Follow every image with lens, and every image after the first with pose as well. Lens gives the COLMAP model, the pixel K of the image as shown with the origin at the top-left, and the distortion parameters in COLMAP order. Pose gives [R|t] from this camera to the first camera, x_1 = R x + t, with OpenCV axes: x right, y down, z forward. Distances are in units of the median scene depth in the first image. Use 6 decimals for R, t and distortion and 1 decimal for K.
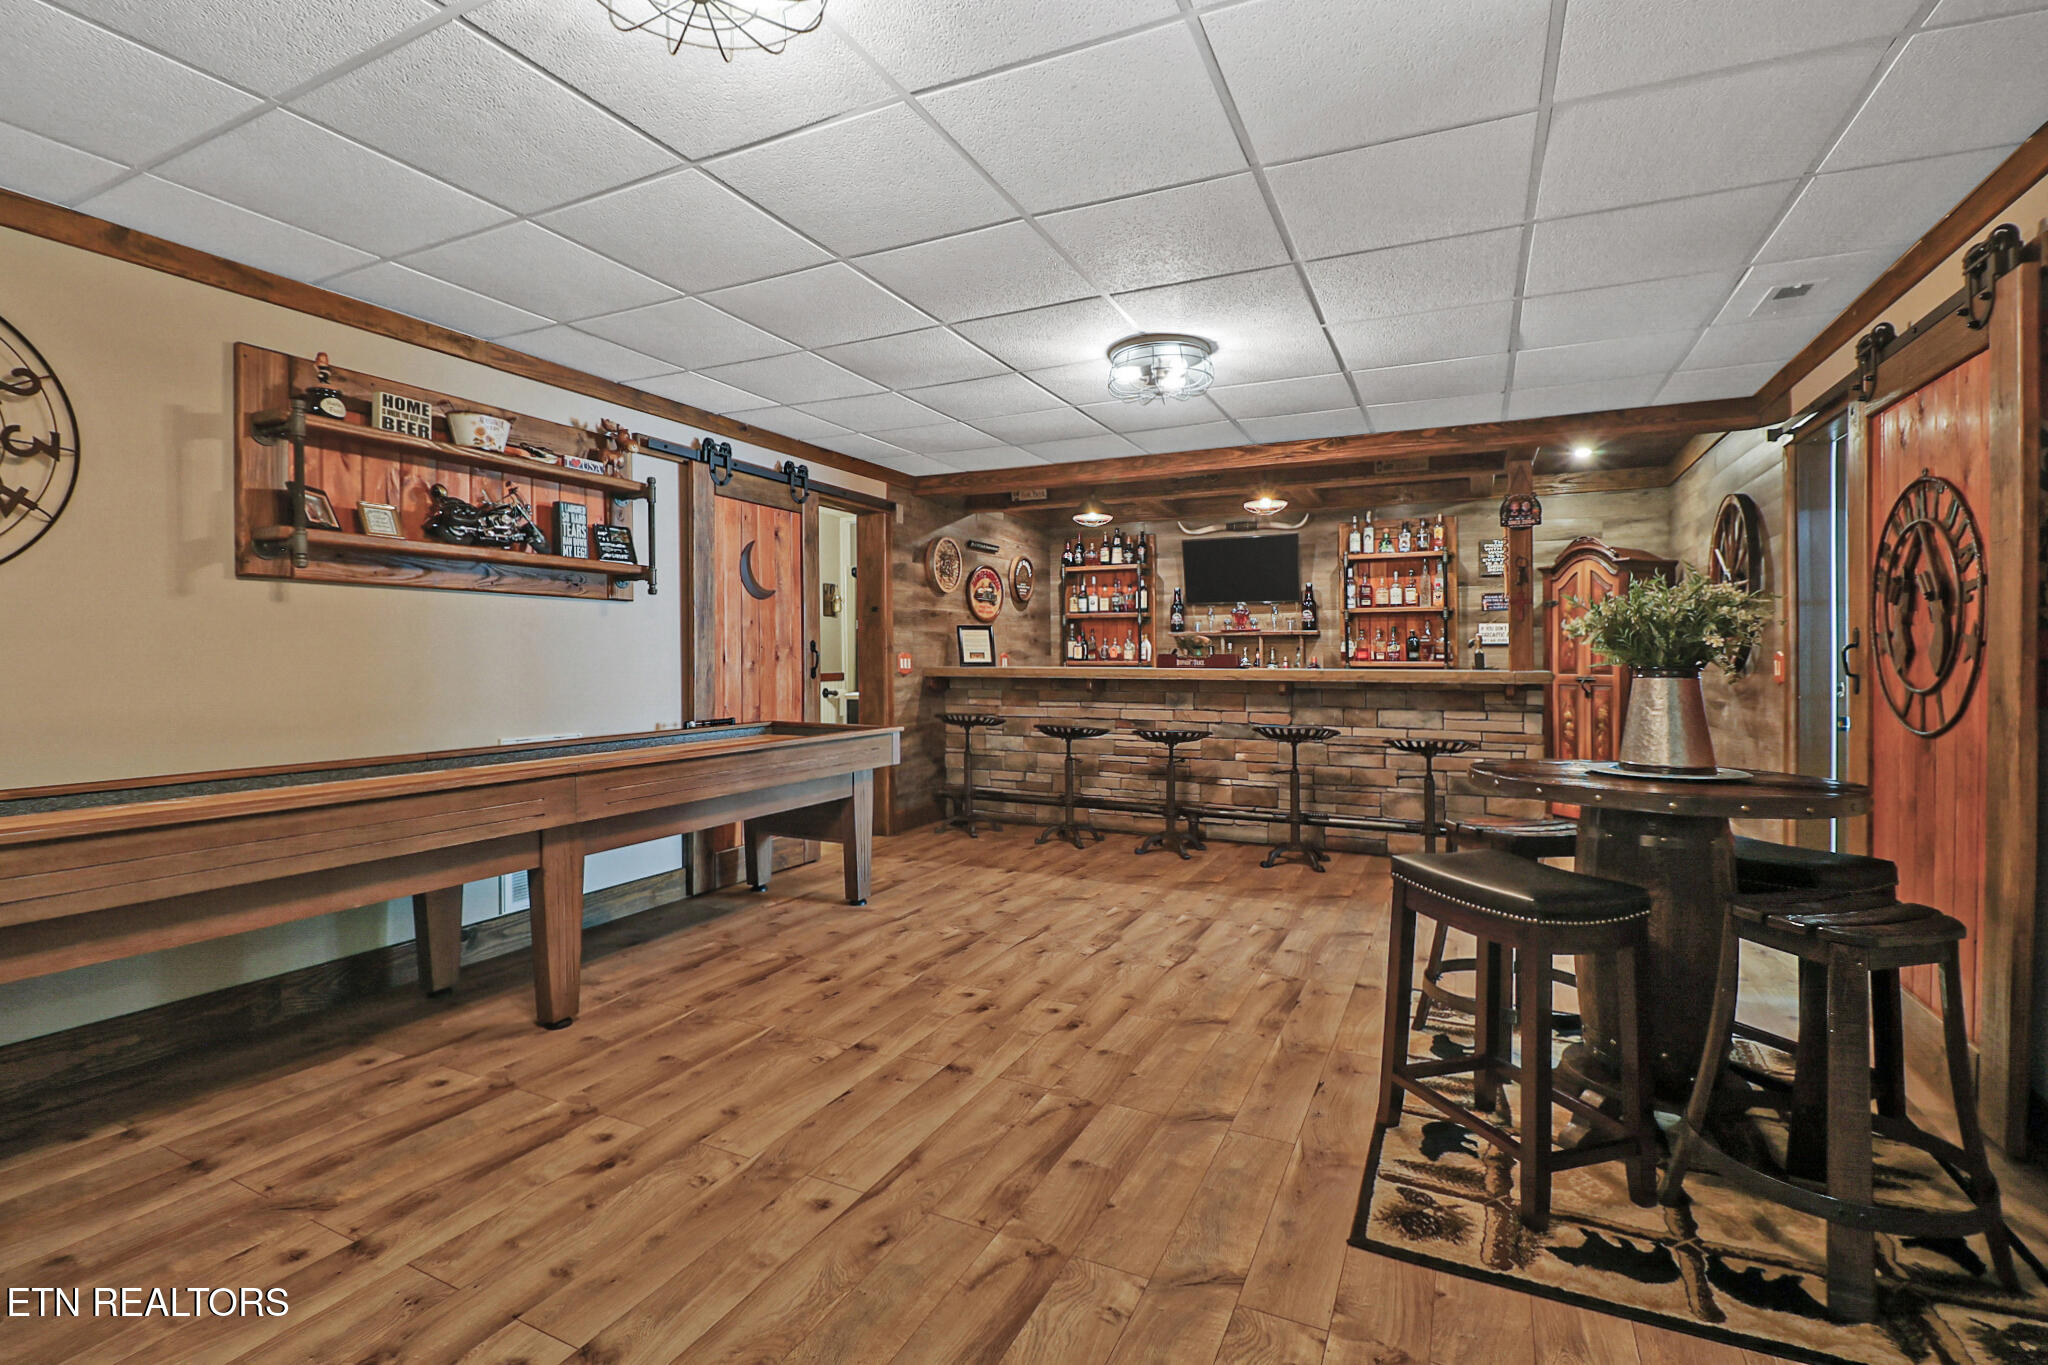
lens RADIAL K [[937.0, 0, 1017.2], [0, 937.0, 665.9], [0, 0, 1]] dist [-0.007967, -0.009446]
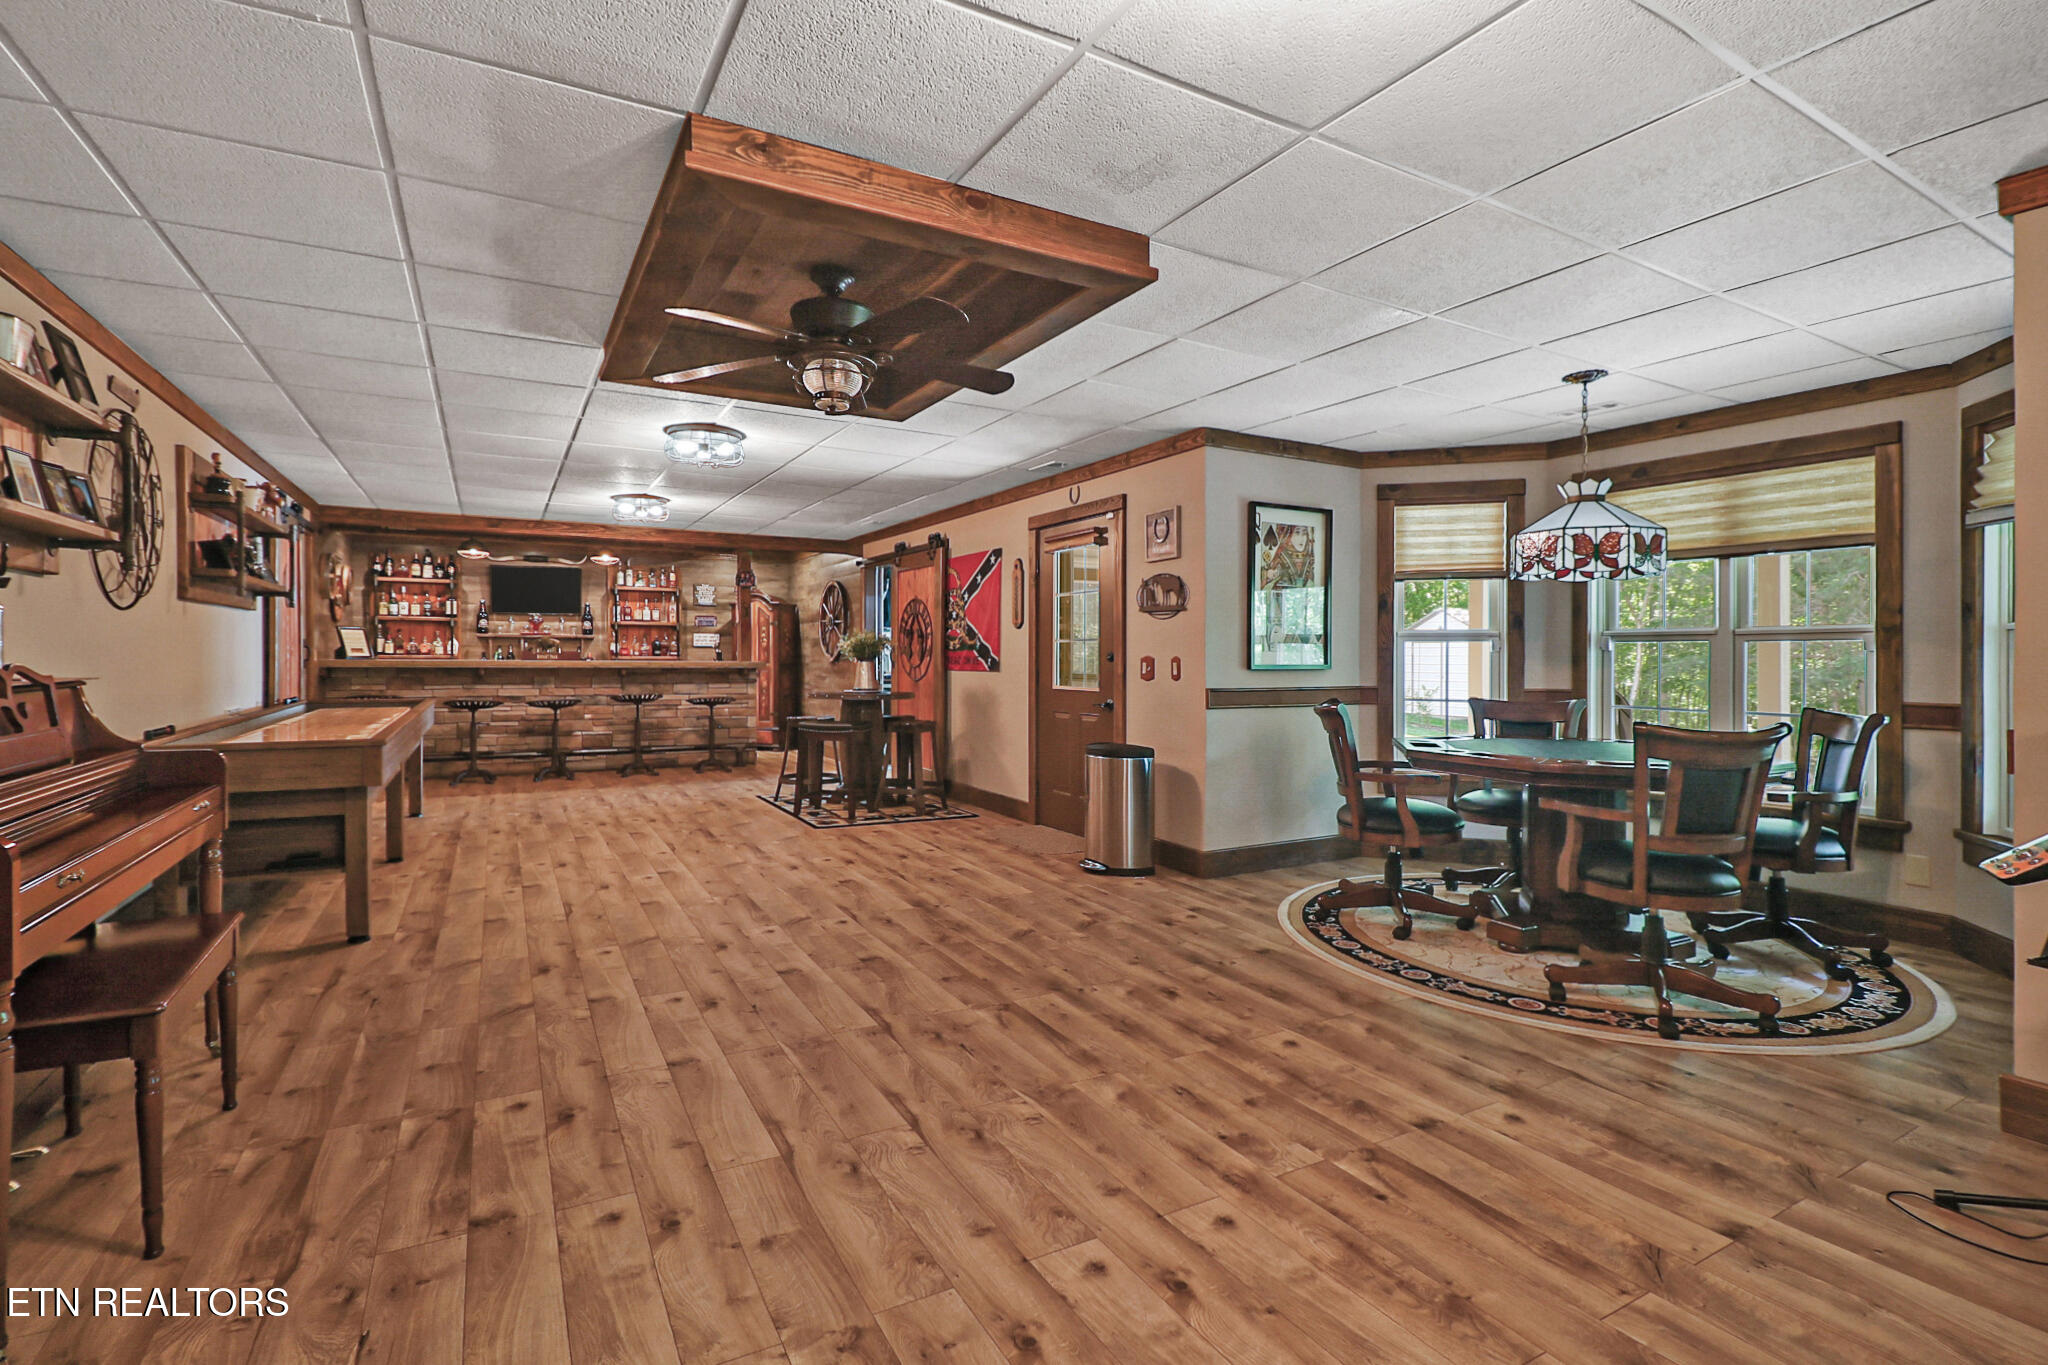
lens RADIAL K [[937.0, 0, 1018.2], [0, 937.0, 667.3], [0, 0, 1]] dist [-0.007967, -0.009446]
pose [[0.560250, -0.007027, 0.828294, -0.553308], [0.000346, 0.999966, 0.008249, 0.001126], [-0.828323, -0.004335, 0.560233, -0.404989]]
